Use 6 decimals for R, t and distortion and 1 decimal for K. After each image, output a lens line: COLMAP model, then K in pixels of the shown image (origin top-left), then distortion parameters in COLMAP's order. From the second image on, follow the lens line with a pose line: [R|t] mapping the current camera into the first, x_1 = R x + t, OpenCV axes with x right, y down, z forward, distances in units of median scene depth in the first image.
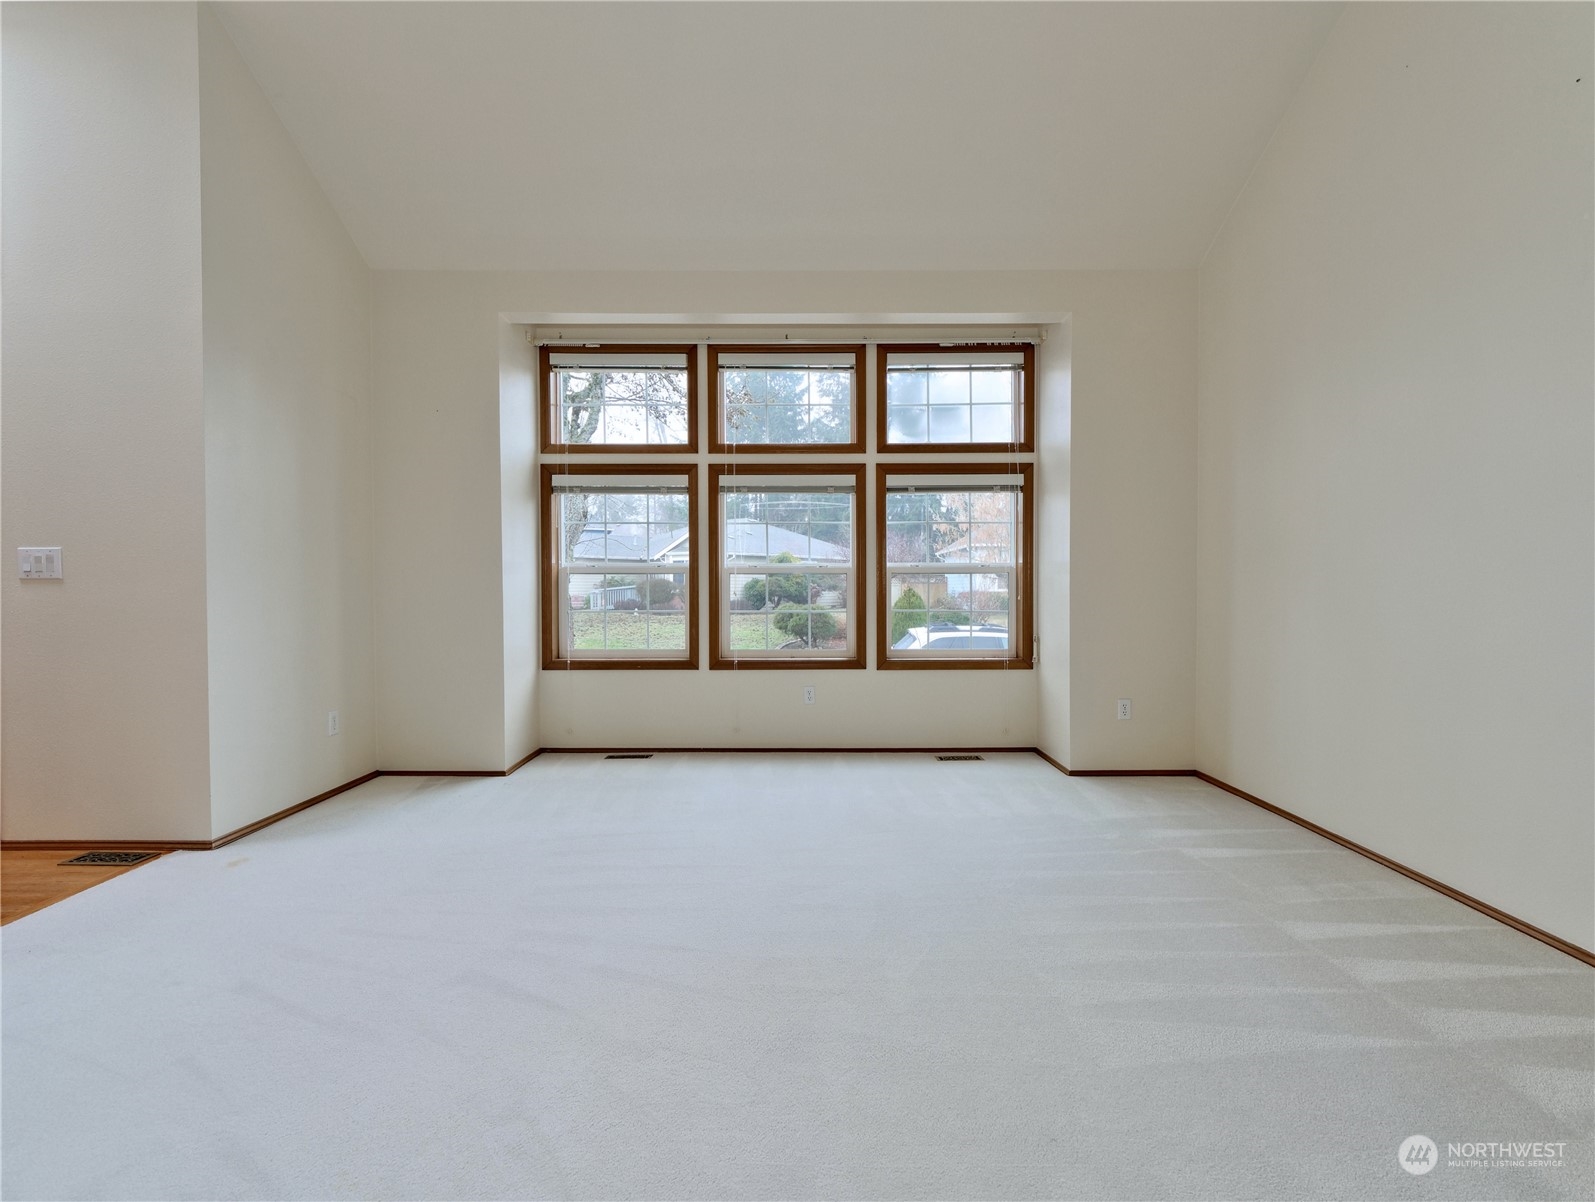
lens RADIAL K [[658.5, 0, 817.8], [0, 658.5, 594.1], [0, 0, 1]] dist [0.013565, -0.000108]
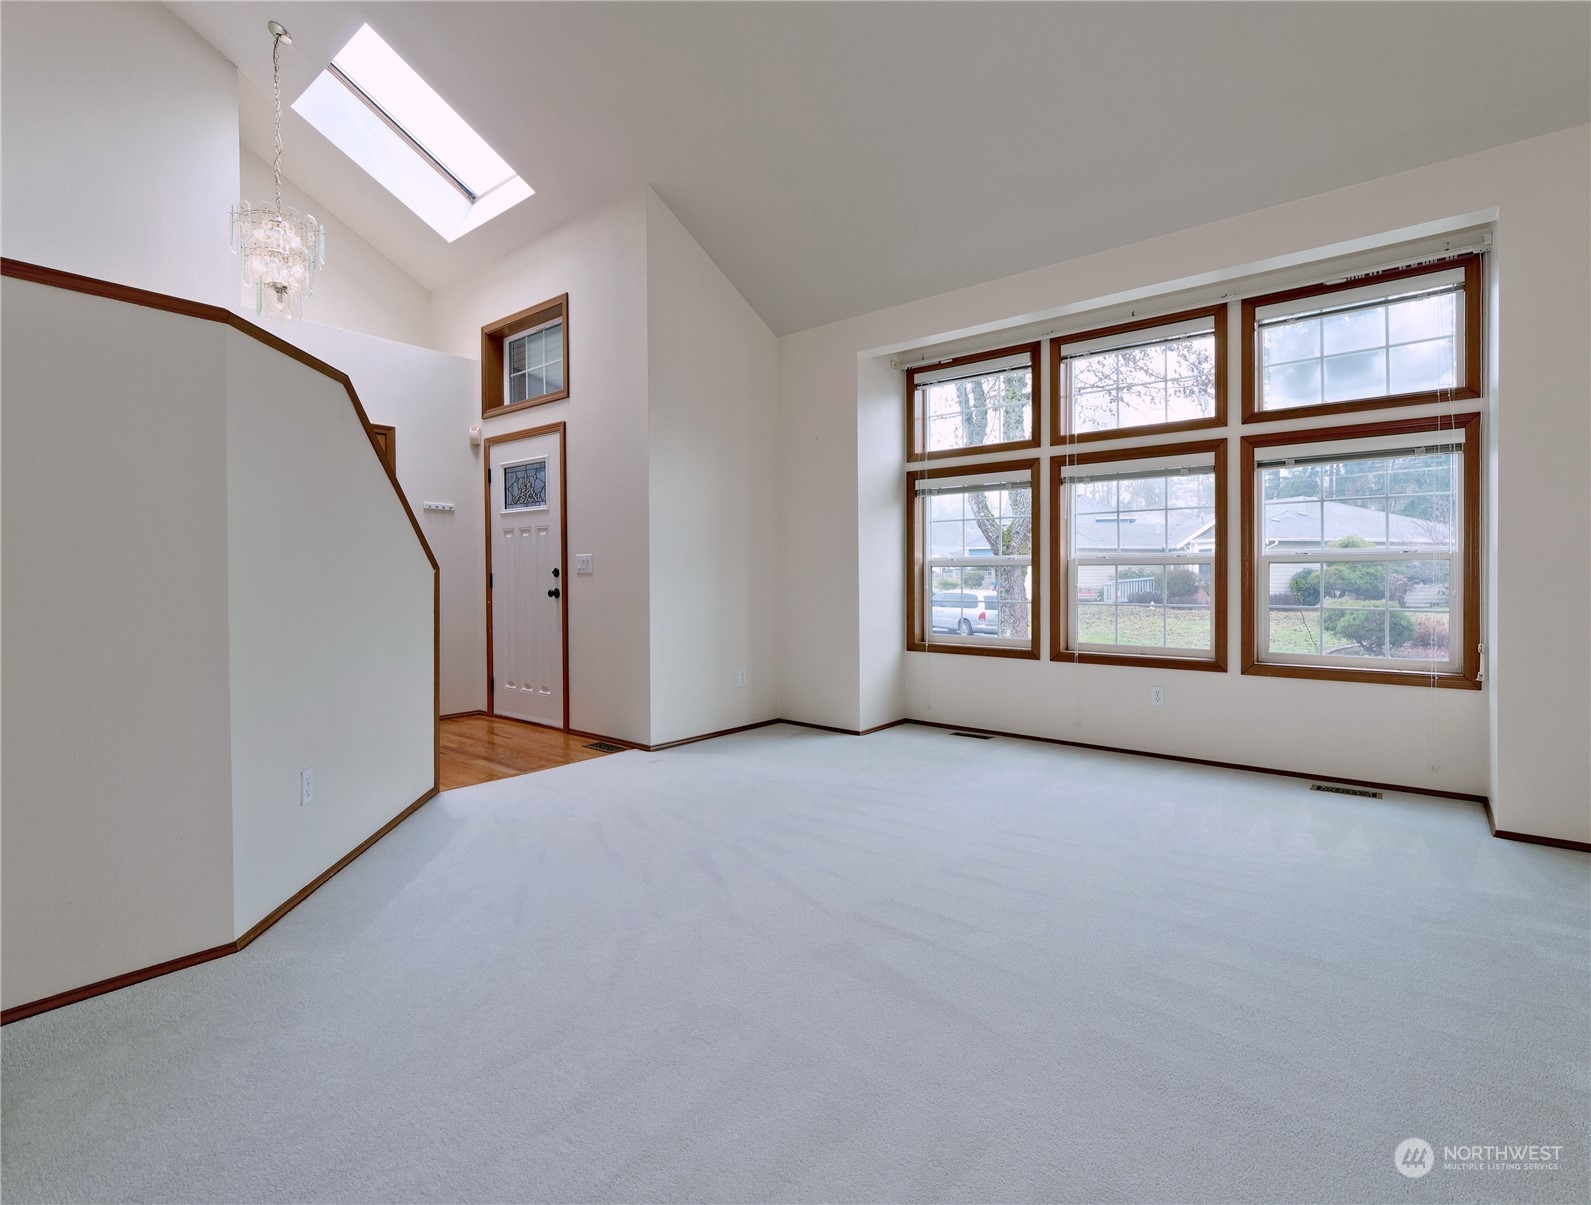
lens RADIAL K [[702.6, 0, 925.6], [0, 702.6, 581.5], [0, 0, 1]] dist [-0.000236, -0.000294]
pose [[0.834263, 0.003112, -0.551358, 0.258543], [-0.006773, 0.999966, -0.004605, -0.000190], [0.551326, 0.007576, 0.834256, -0.000625]]
